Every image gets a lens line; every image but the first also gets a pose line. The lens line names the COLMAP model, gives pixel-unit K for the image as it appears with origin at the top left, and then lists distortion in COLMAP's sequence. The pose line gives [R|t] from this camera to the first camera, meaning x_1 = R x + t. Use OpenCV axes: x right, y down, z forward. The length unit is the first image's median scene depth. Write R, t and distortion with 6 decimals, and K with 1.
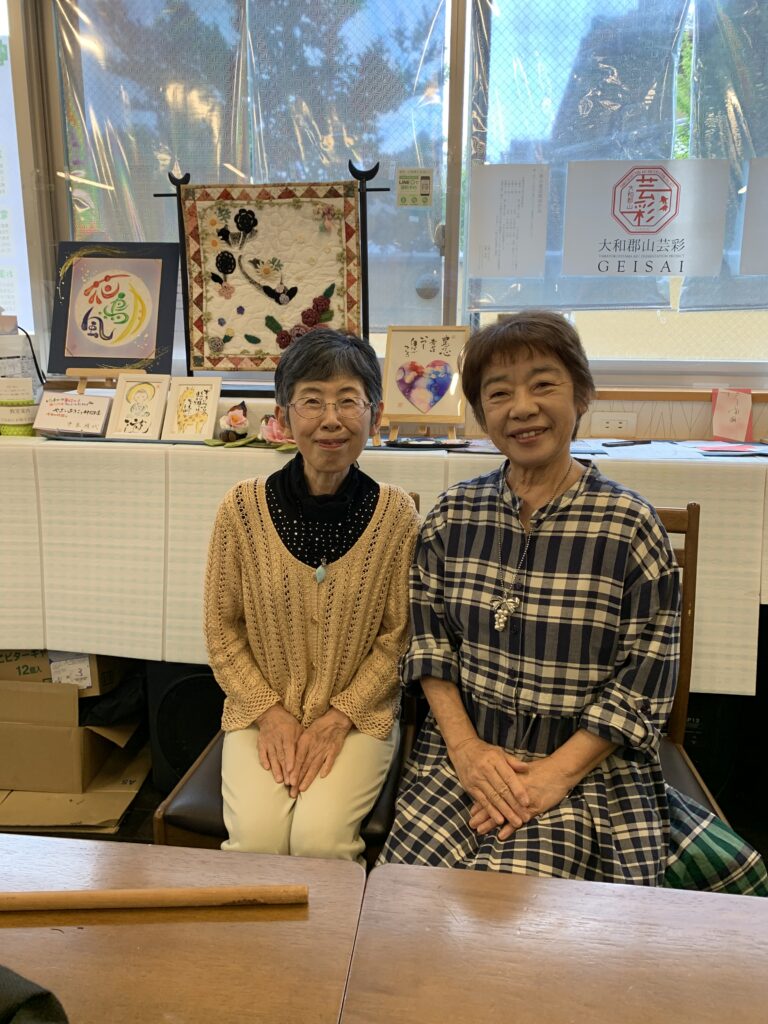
lens RADIAL K [[808.3, 0, 381.1], [0, 808.3, 507.8], [0, 0, 1]] dist [0.029154, -0.039425]
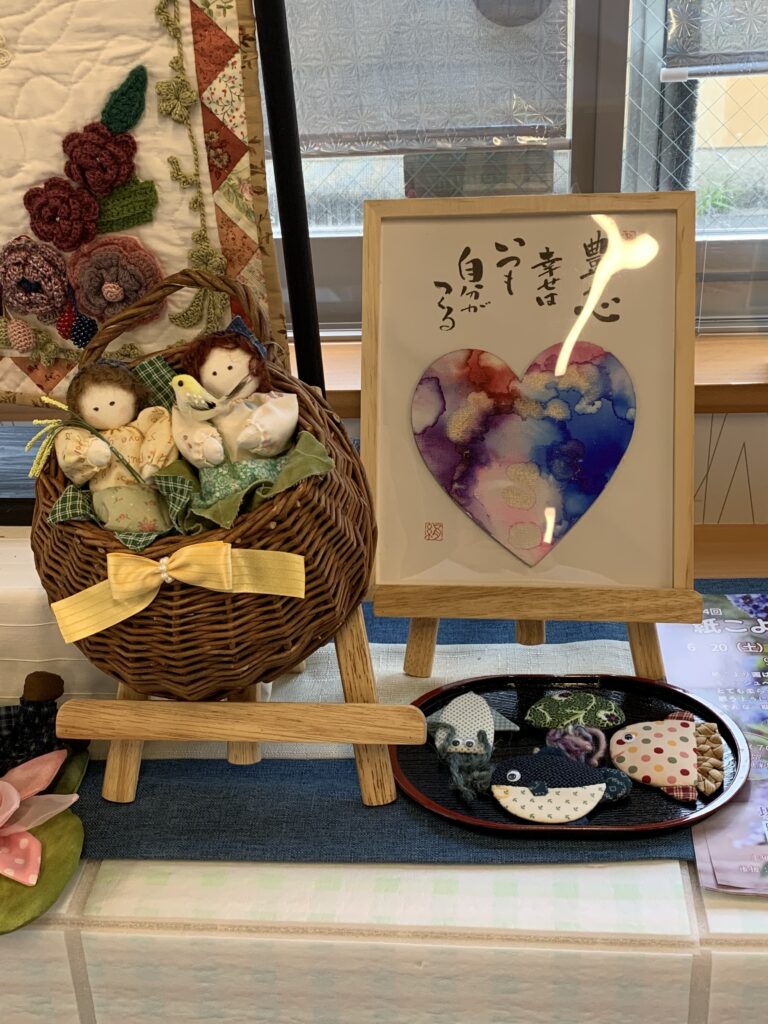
lens RADIAL K [[1235.1, 0, 386.0], [0, 1235.1, 518.5], [0, 0, 1]] dist [0.056146, 0.000000]
pose [[0.997726, -0.066879, 0.008311, -0.000116], [0.061984, 0.959040, 0.276404, -0.246094], [-0.026456, -0.275261, 0.961005, 0.618744]]
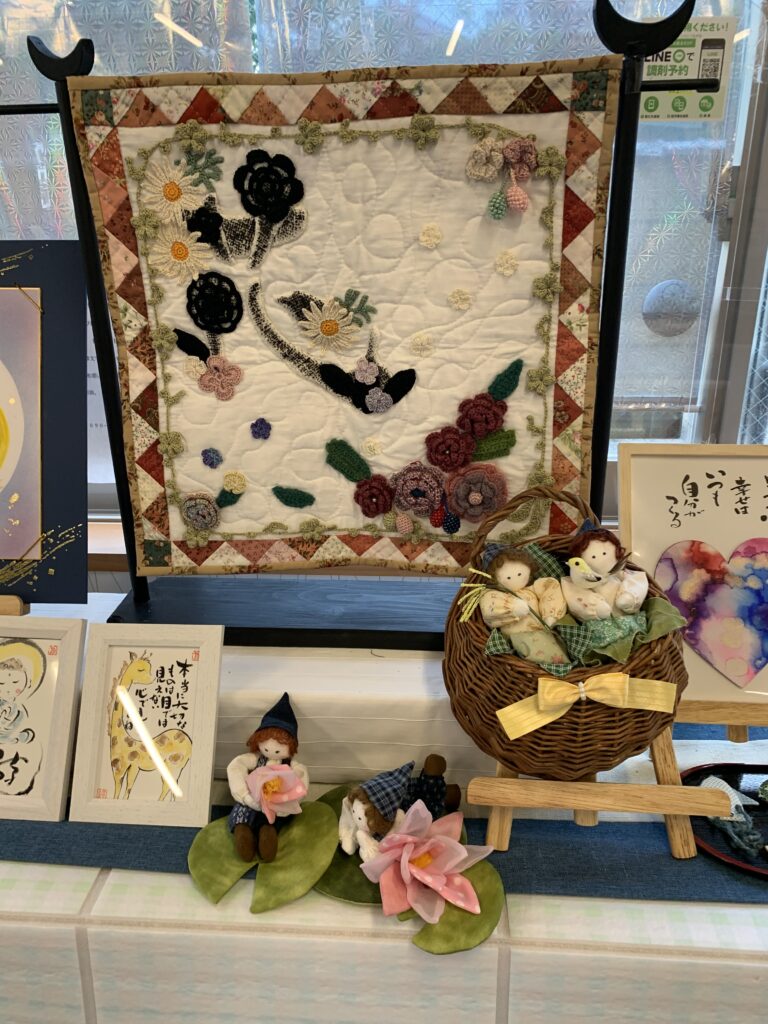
lens RADIAL K [[808.3, 0, 378.3], [0, 808.3, 516.2], [0, 0, 1]] dist [0.029154, -0.039425]
pose [[0.998717, -0.036324, 0.035292, -0.135886], [0.030970, 0.989395, 0.141913, -0.259808], [-0.040073, -0.140638, 0.989250, 0.631238]]
